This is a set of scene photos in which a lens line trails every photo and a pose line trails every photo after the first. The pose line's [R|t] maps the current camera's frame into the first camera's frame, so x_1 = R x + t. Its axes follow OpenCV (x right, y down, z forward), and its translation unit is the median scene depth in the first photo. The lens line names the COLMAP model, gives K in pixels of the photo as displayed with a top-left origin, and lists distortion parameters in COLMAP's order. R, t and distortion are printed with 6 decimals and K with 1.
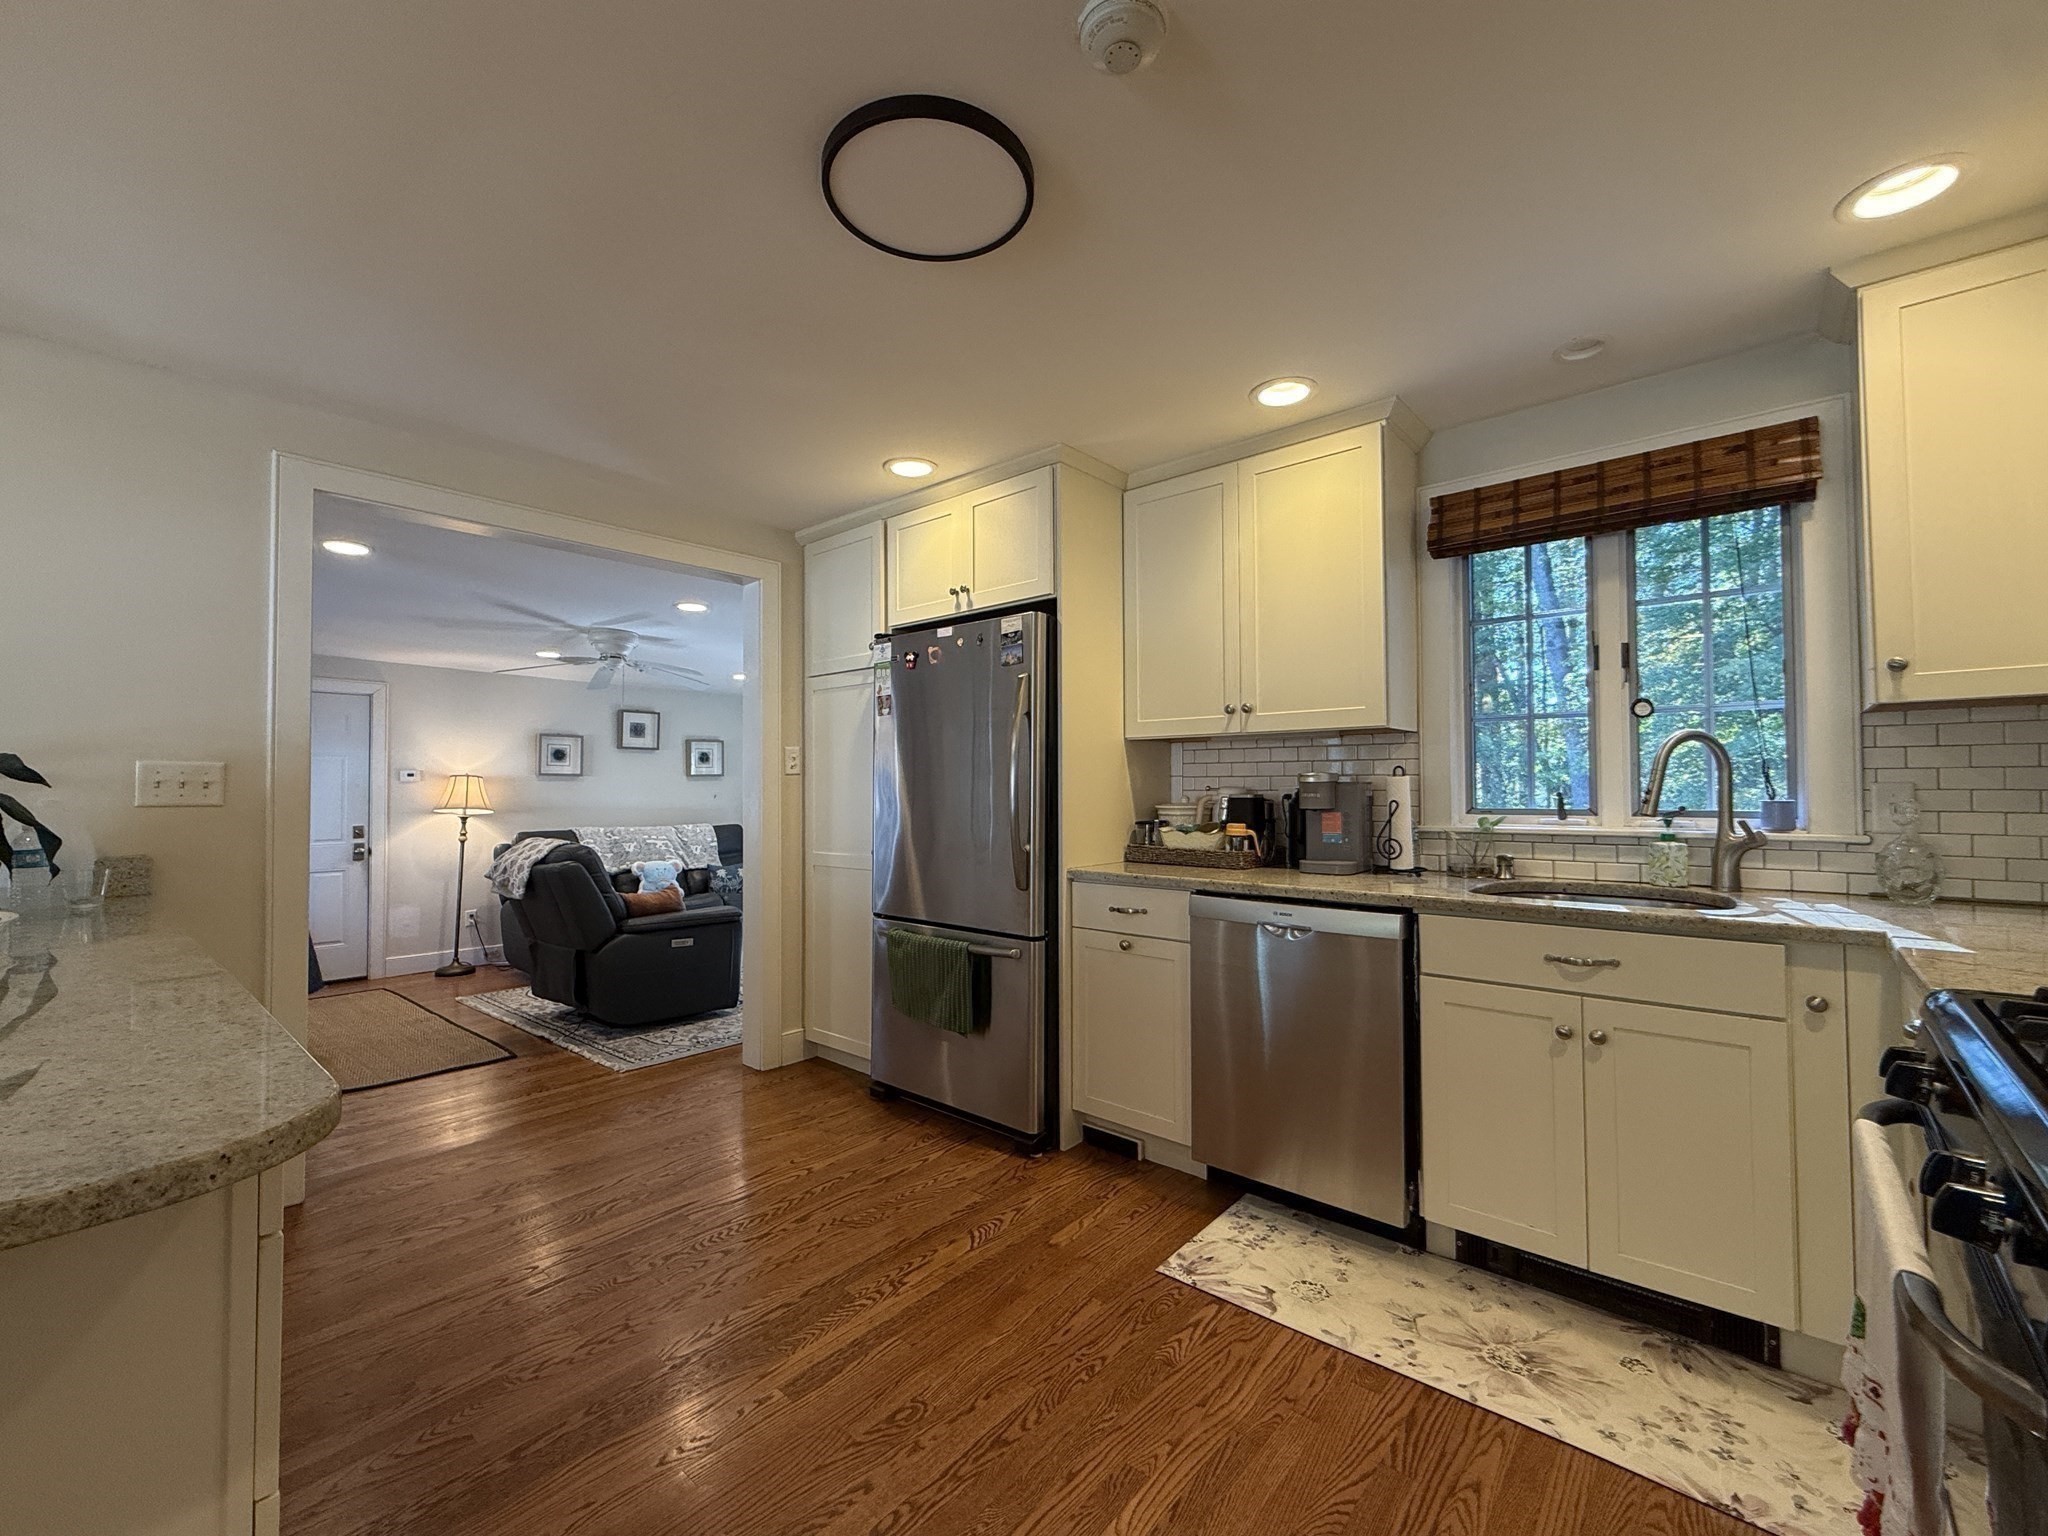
lens RADIAL K [[853.4, 0, 1022.9], [0, 853.4, 769.9], [0, 0, 1]] dist [0.001093, -0.001313]
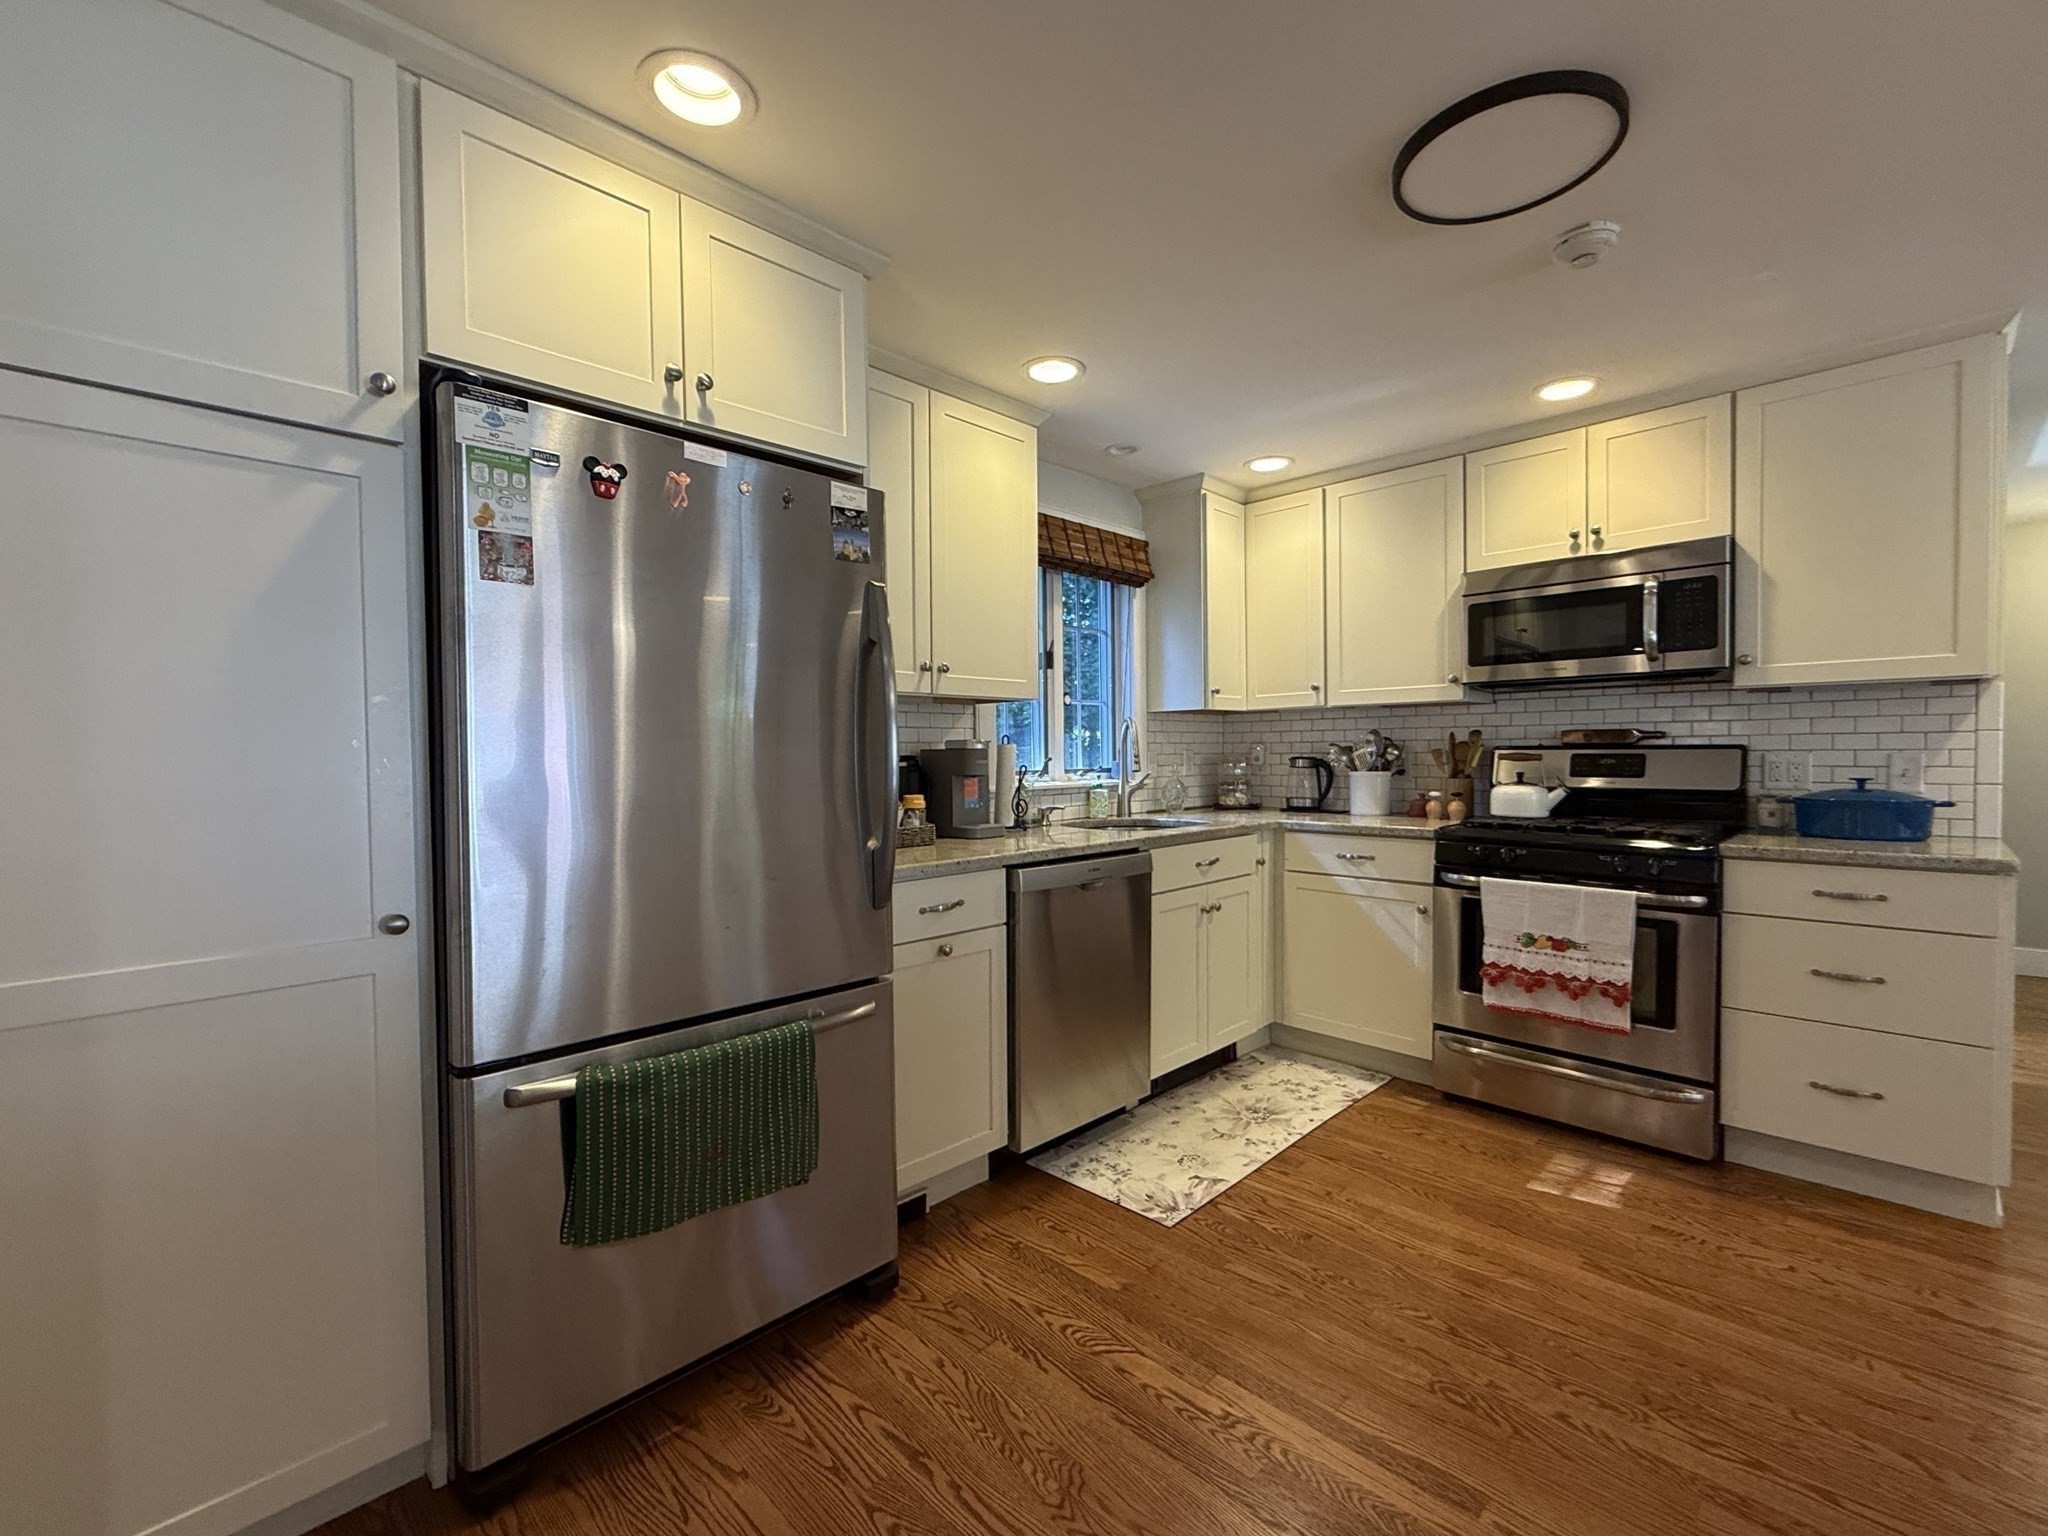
lens RADIAL K [[853.4, 0, 997.5], [0, 853.4, 782.7], [0, 0, 1]] dist [0.001093, -0.001313]
pose [[0.098849, -0.032228, 0.994580, -0.671016], [-0.012522, 0.999356, 0.033627, 0.019381], [-0.995024, -0.015778, 0.098382, 0.870437]]
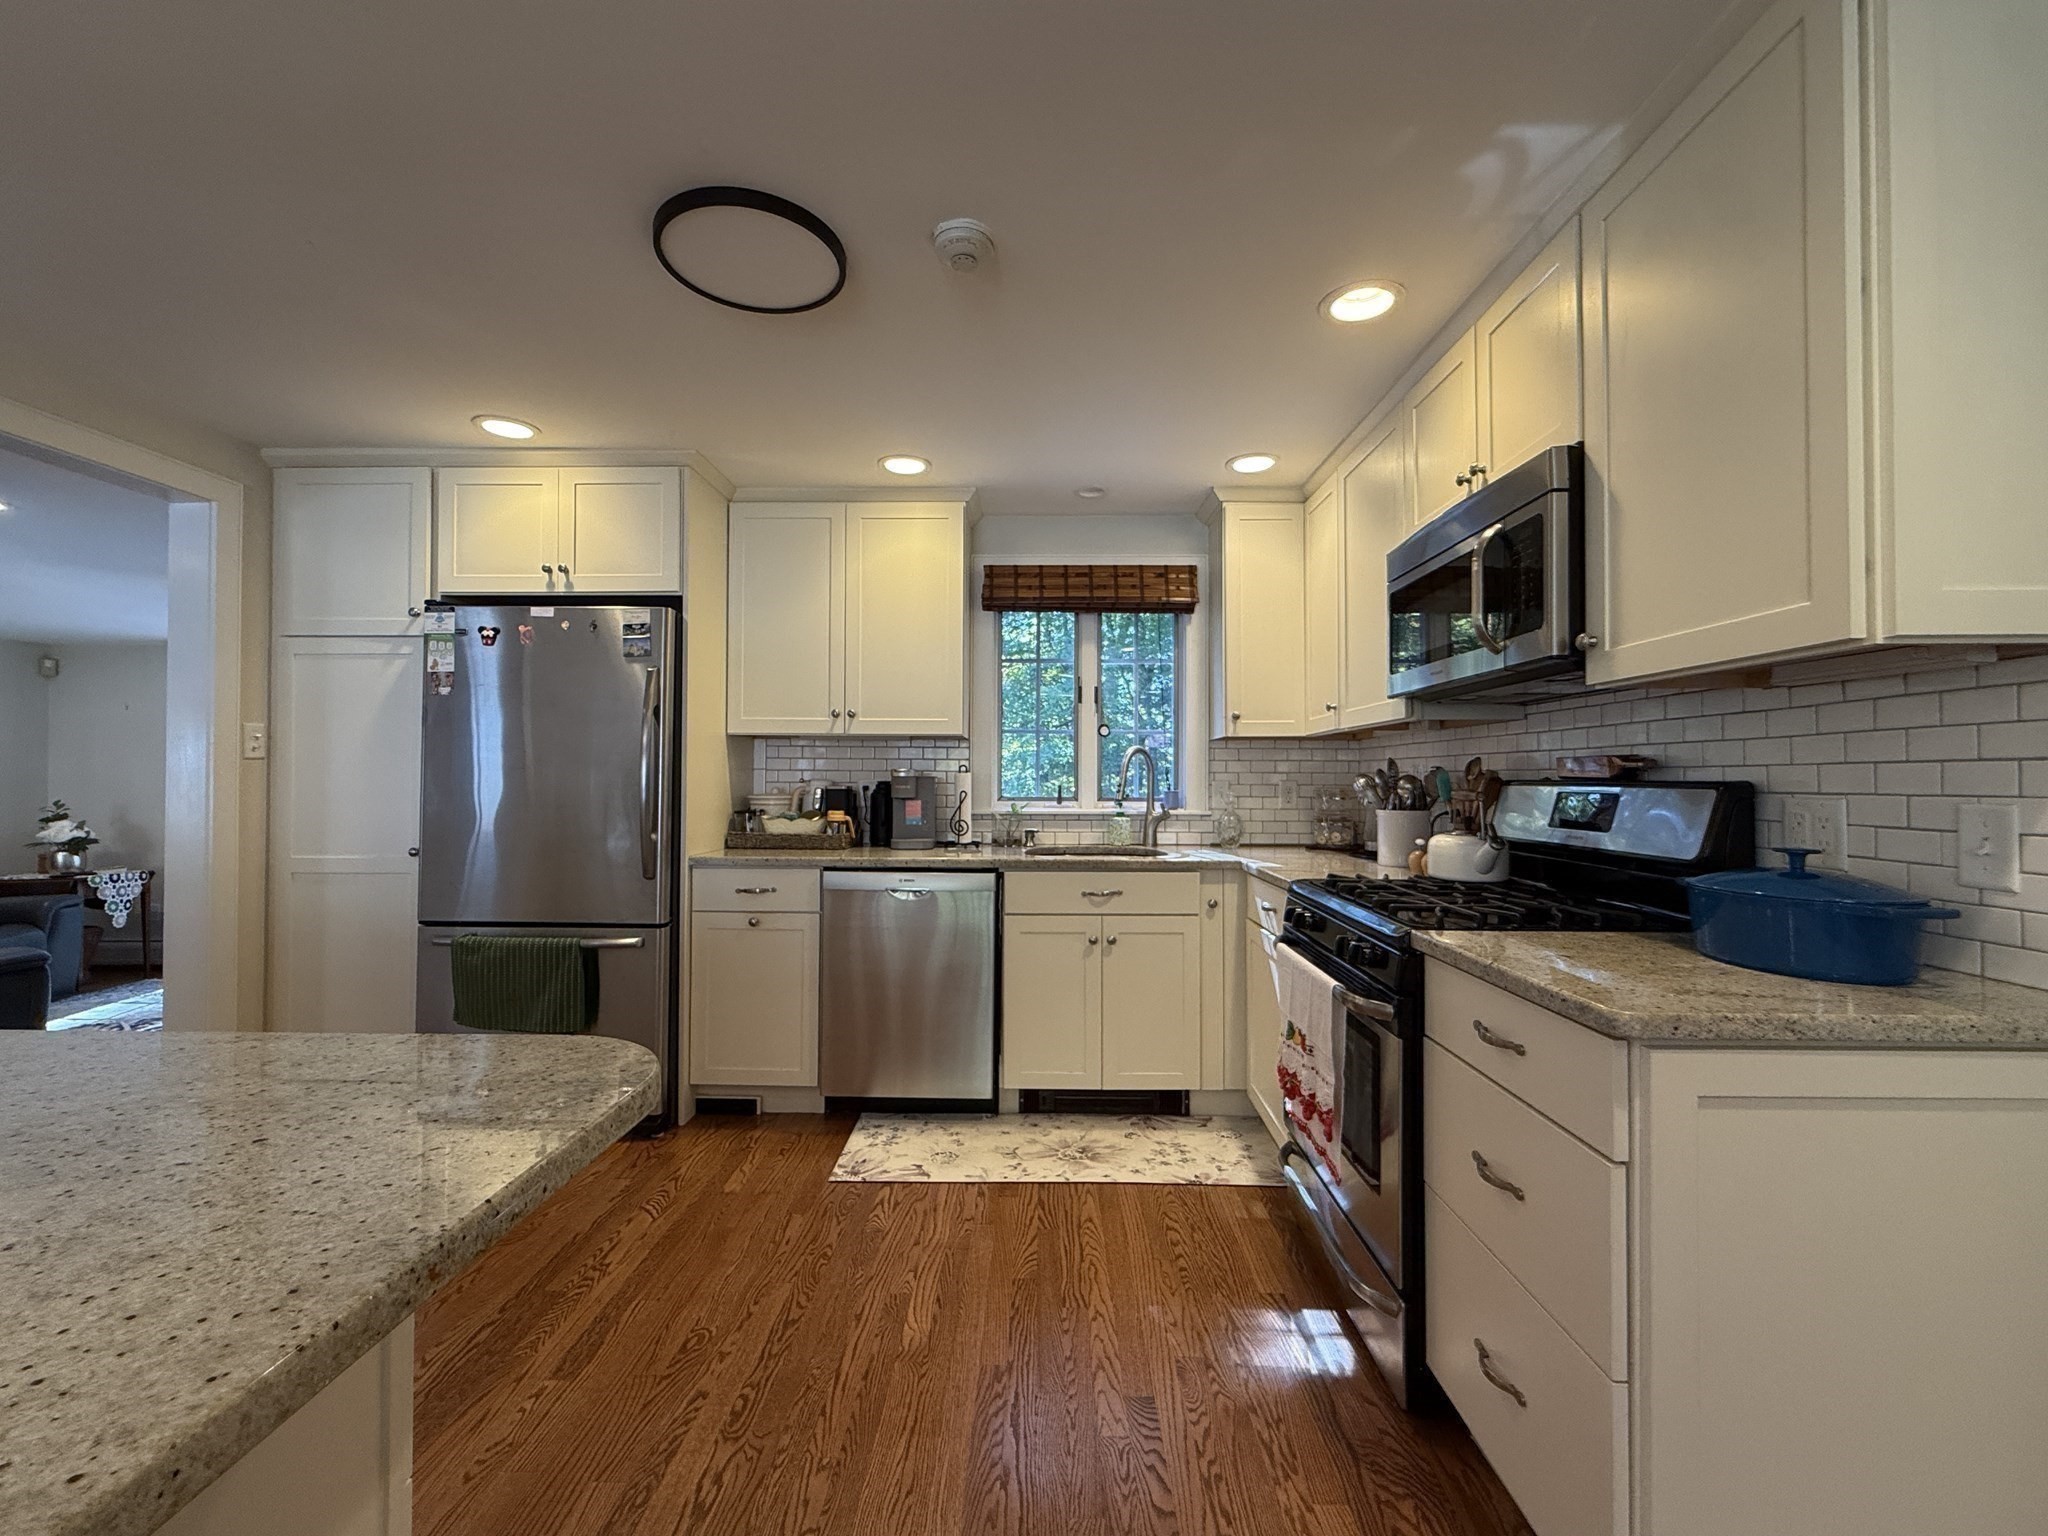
lens RADIAL K [[853.4, 0, 1030.5], [0, 853.4, 771.8], [0, 0, 1]] dist [0.001093, -0.001313]
pose [[0.763414, 0.014227, 0.645752, -0.322225], [-0.021475, 0.999764, 0.003361, -0.000649], [-0.645552, -0.016434, 0.763540, -0.073086]]
